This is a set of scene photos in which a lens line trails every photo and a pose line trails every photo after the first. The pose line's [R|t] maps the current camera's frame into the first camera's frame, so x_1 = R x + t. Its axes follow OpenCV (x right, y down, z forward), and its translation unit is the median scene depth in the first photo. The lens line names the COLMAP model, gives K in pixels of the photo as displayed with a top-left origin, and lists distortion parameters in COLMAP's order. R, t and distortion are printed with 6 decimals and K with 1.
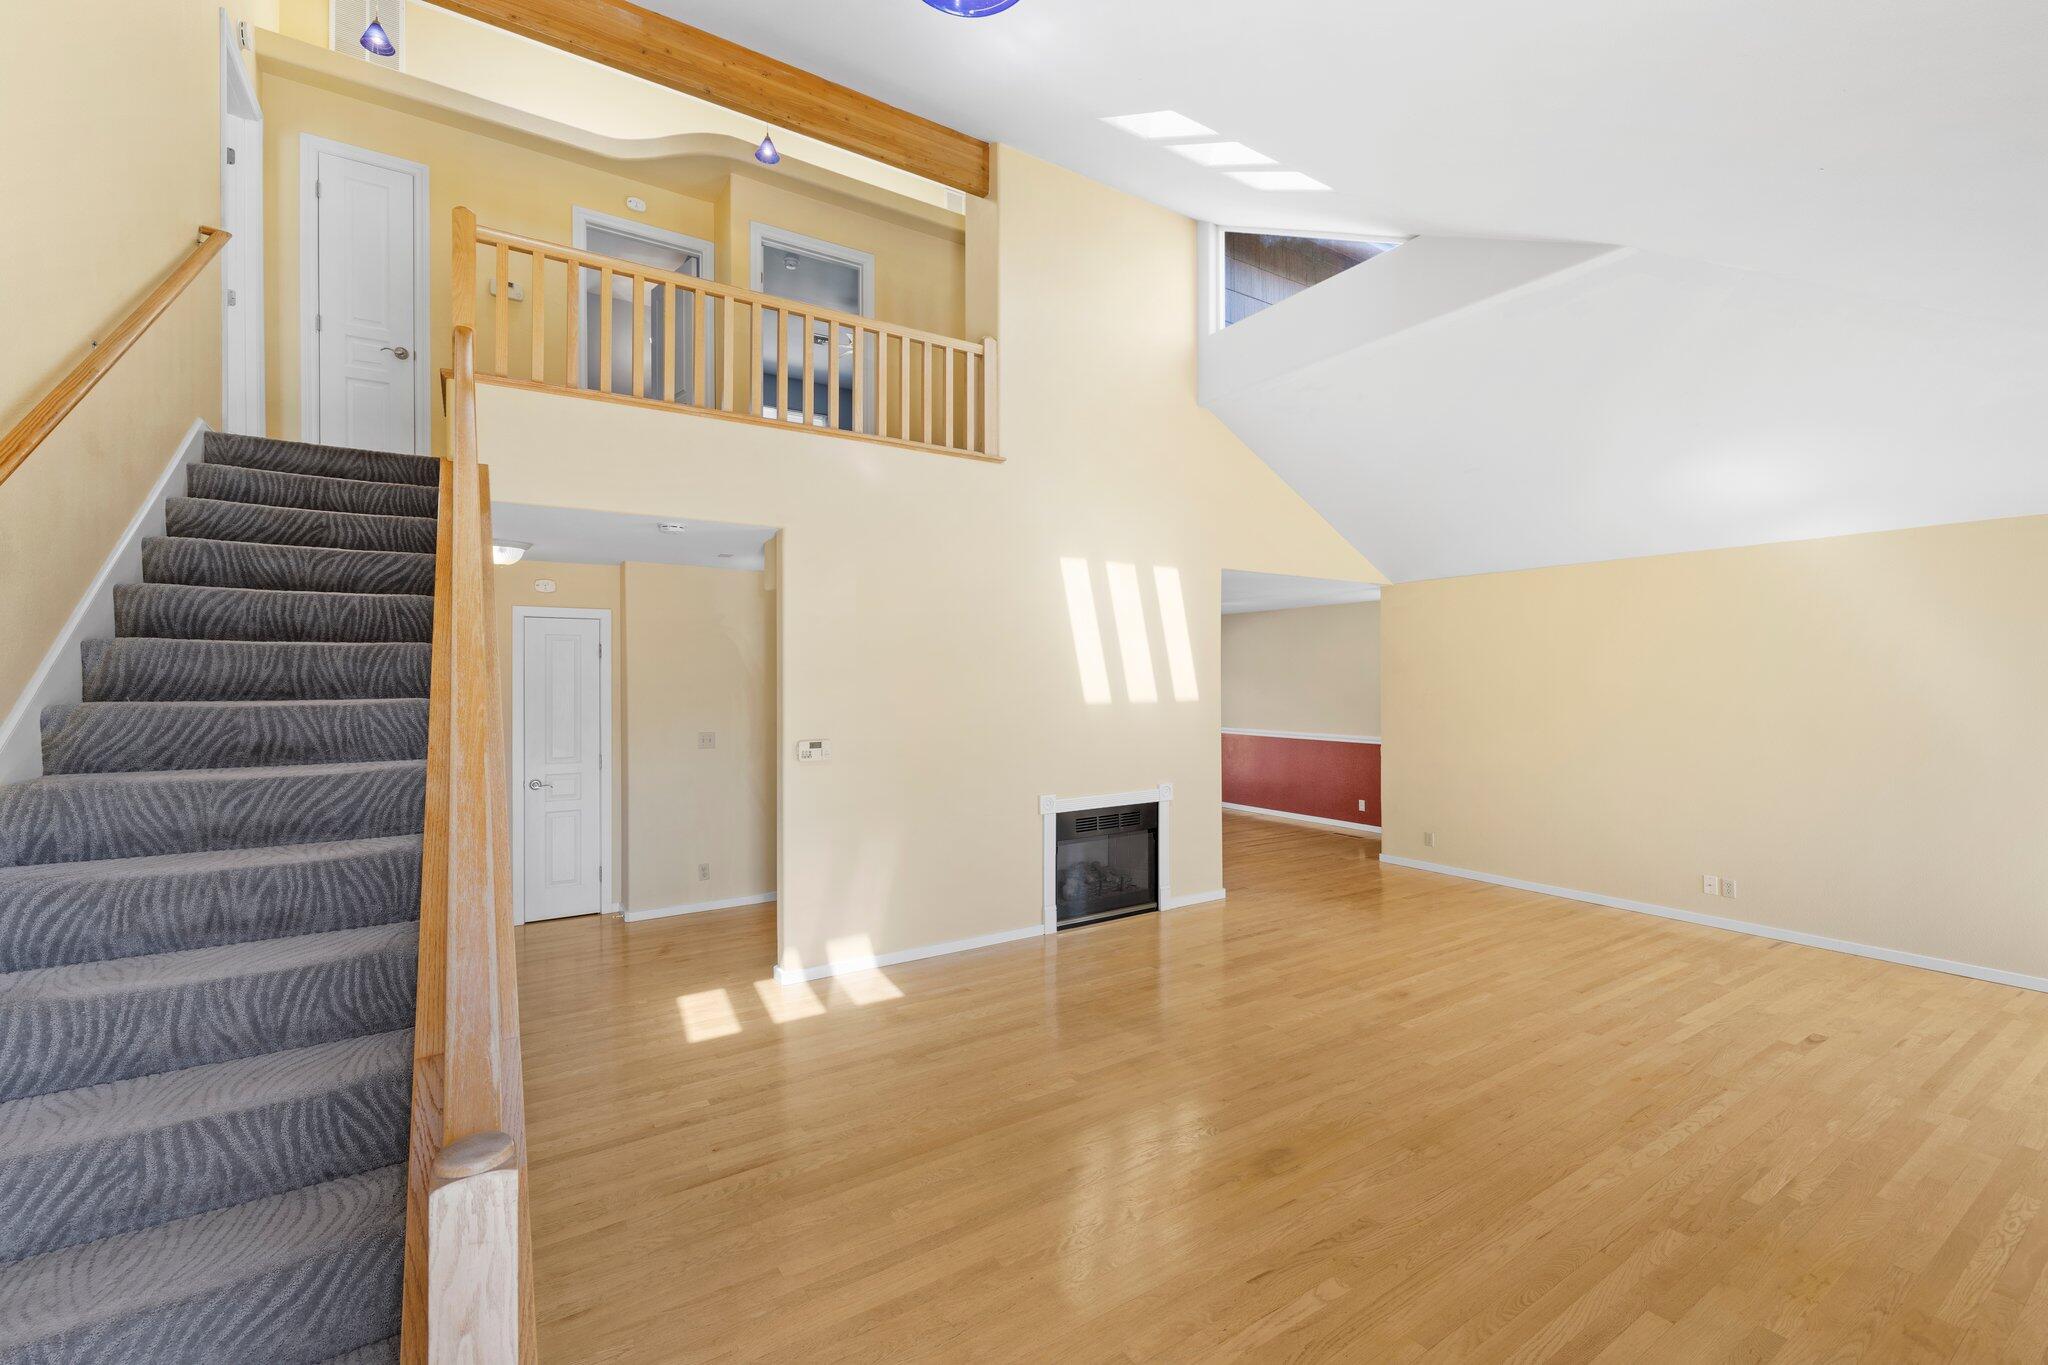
lens RADIAL K [[859.3, 0, 1032.1], [0, 859.3, 680.3], [0, 0, 1]] dist [0.000441, -0.000041]
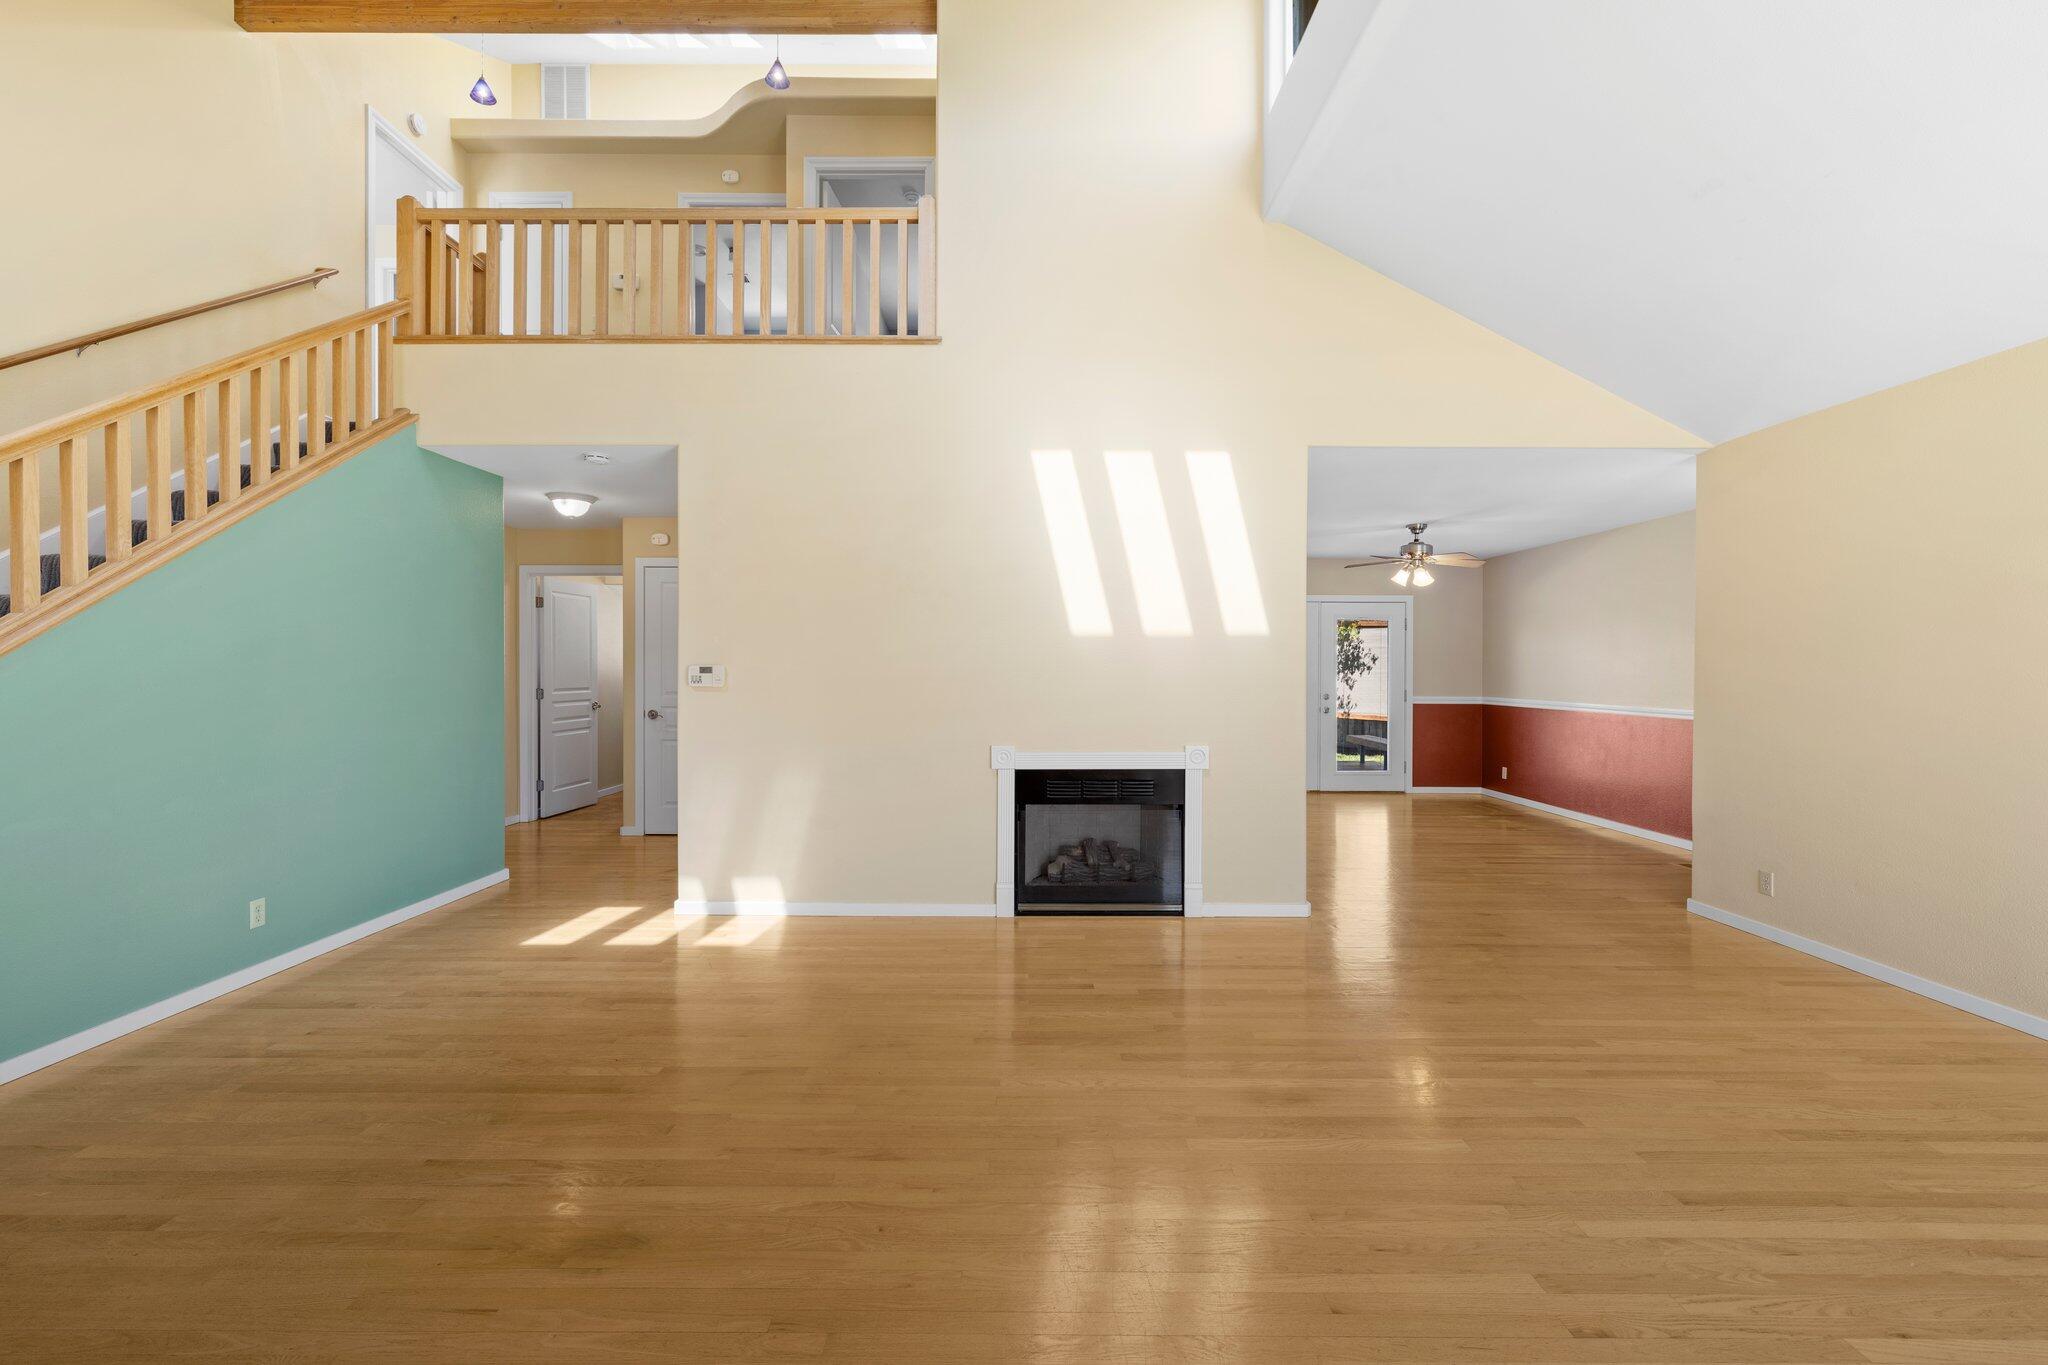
lens RADIAL K [[860.1, 0, 1022.5], [0, 860.1, 677.0], [0, 0, 1]] dist [0.000324, 0.000141]
pose [[0.835150, 0.010487, -0.549922, 0.499176], [-0.005889, 0.999931, 0.010126, 0.062907], [0.549991, -0.005219, 0.835155, 0.347450]]
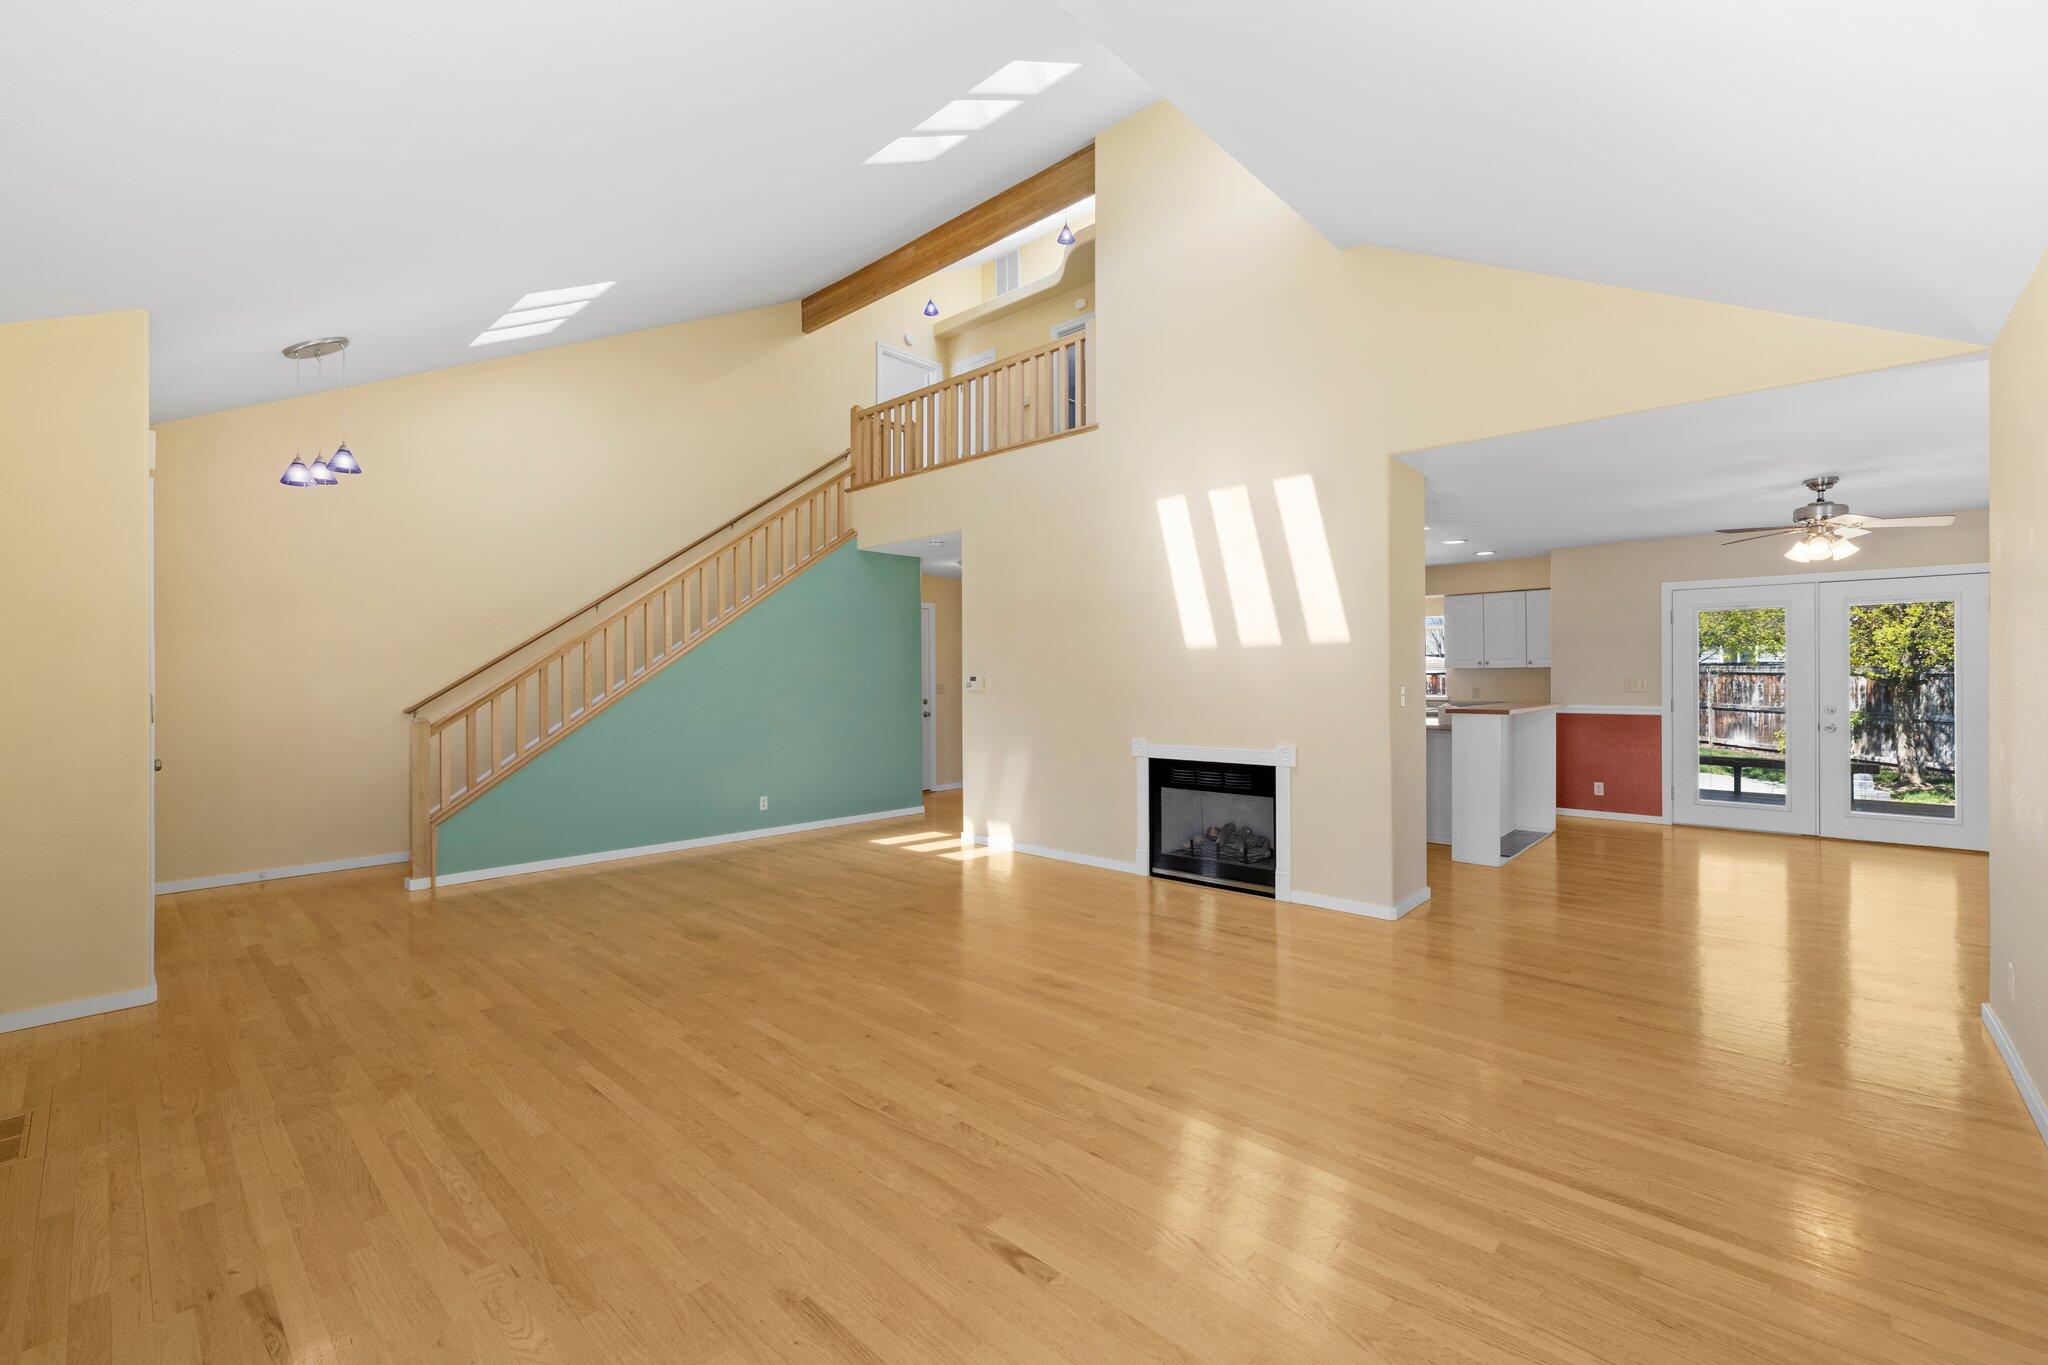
lens RADIAL K [[861.1, 0, 1017.1], [0, 861.1, 680.5], [0, 0, 1]] dist [0.000236, -0.000056]
pose [[0.233604, 0.004147, -0.972323, 1.014940], [0.003521, 0.999981, 0.005111, 0.062230], [0.972325, -0.004617, 0.233585, 0.648577]]
